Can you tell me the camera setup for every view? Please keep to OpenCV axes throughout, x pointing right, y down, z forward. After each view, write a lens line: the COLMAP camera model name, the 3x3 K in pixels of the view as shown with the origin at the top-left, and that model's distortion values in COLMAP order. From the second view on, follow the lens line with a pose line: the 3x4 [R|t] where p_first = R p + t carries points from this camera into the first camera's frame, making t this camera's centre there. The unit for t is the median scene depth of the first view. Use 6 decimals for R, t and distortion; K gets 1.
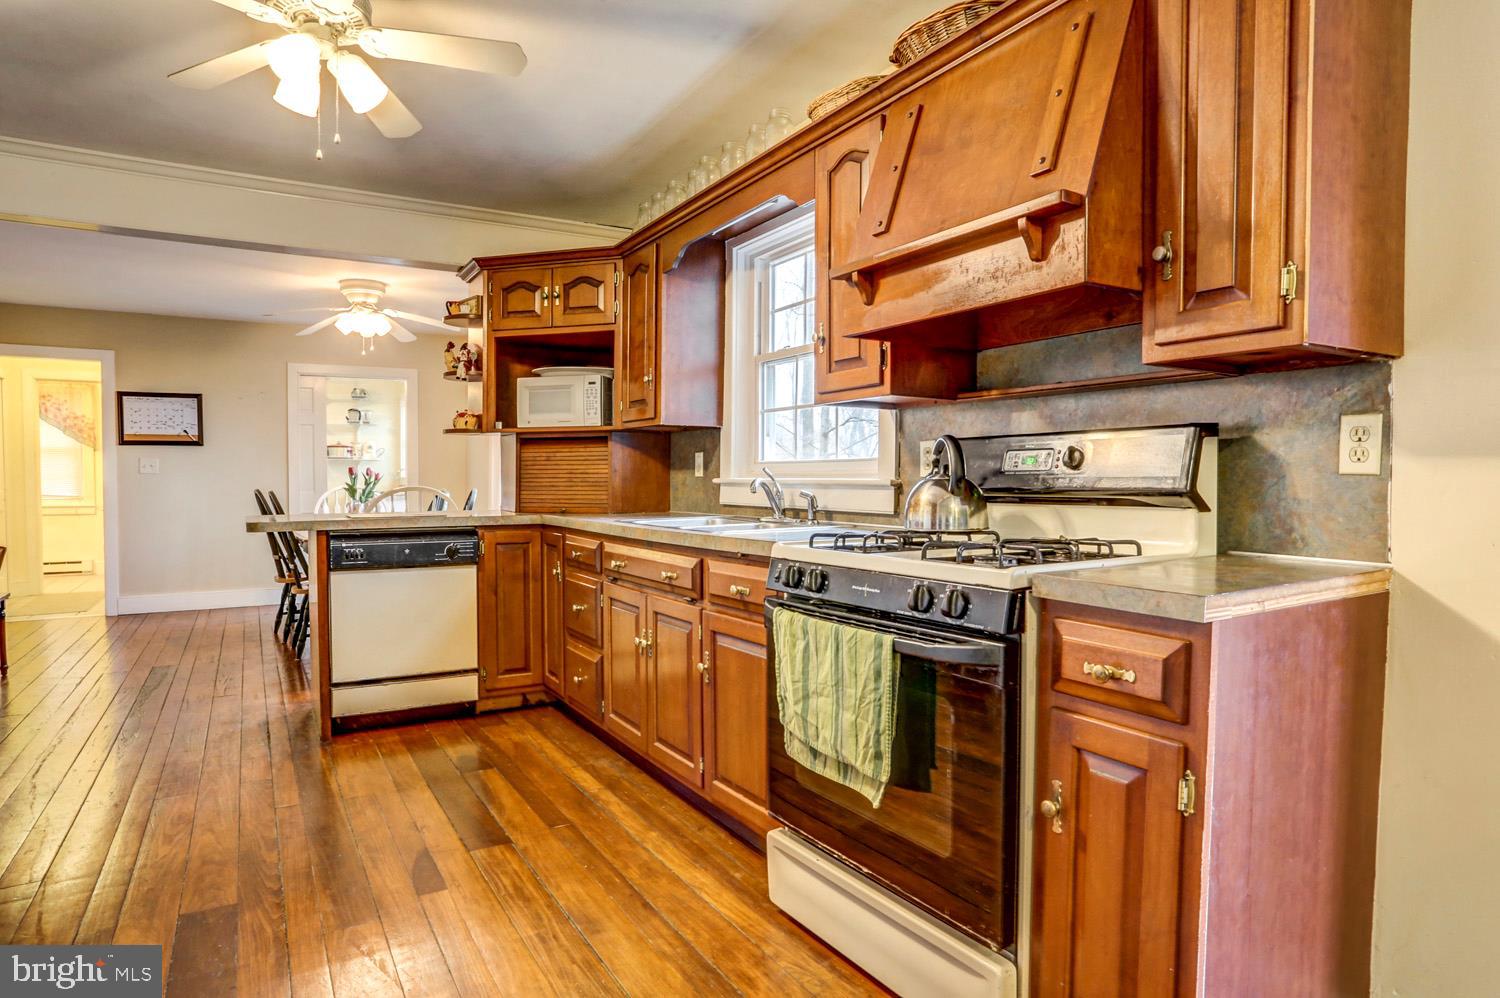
lens RADIAL K [[852.4, 0, 747.0], [0, 852.4, 508.4], [0, 0, 1]] dist [-0.045983, 0.015233]
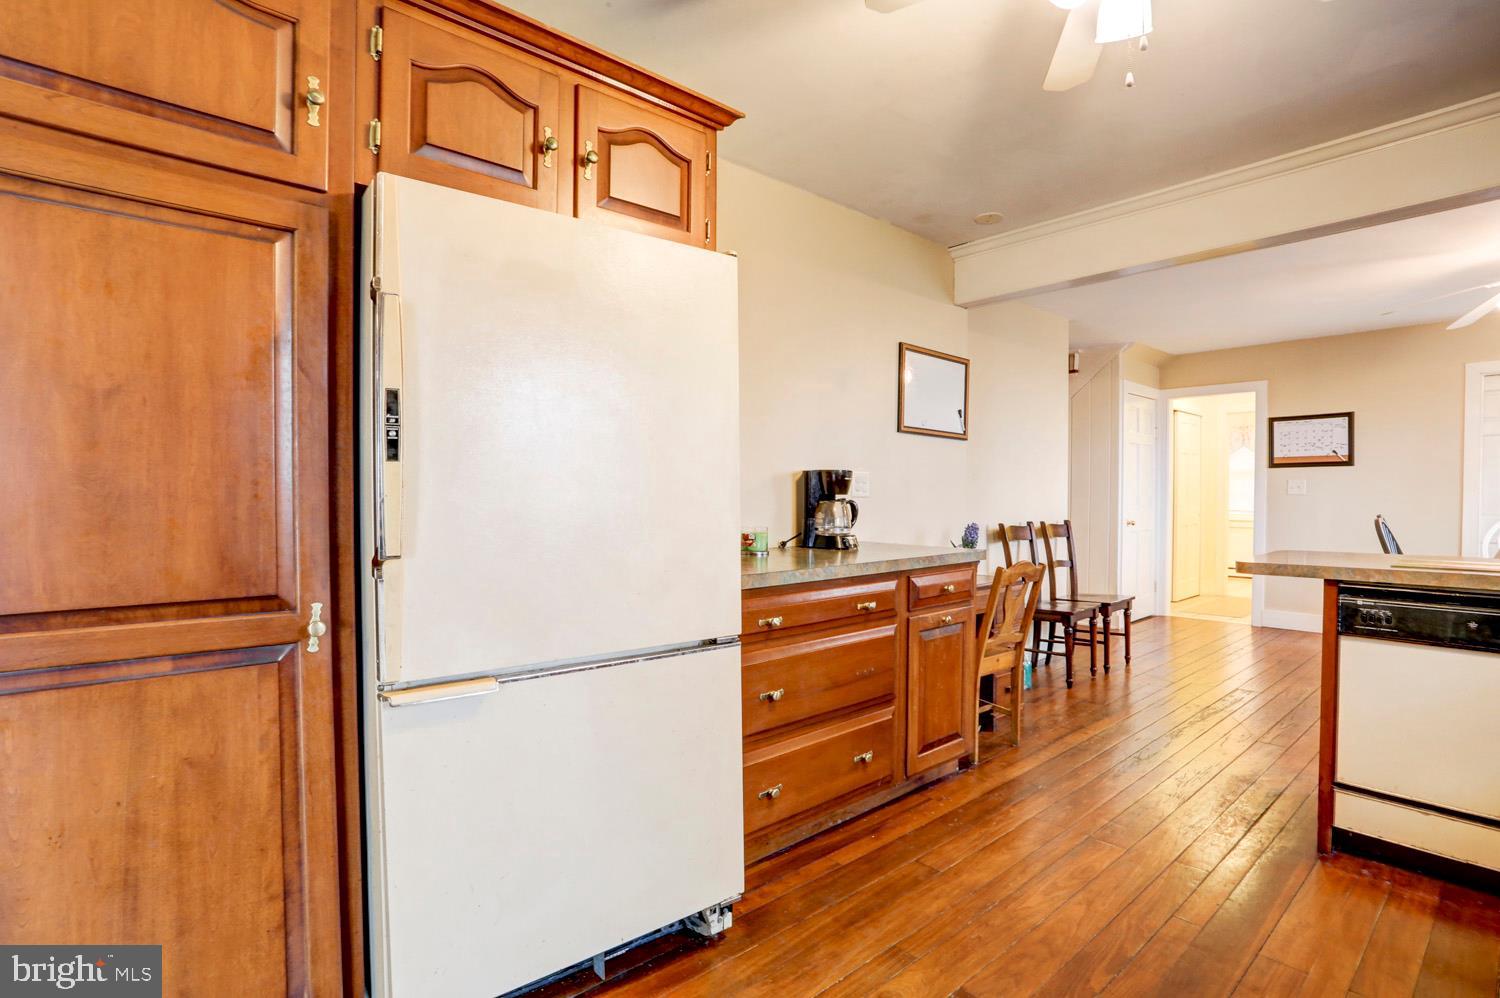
lens RADIAL K [[729.0, 0, 753.8], [0, 729.0, 504.3], [0, 0, 1]] dist [-0.048935, 0.012580]
pose [[0.189694, 0.017385, -0.981689, 0.027689], [-0.036210, 0.999287, 0.010700, -0.030836], [0.981175, 0.033517, 0.190189, 0.368131]]
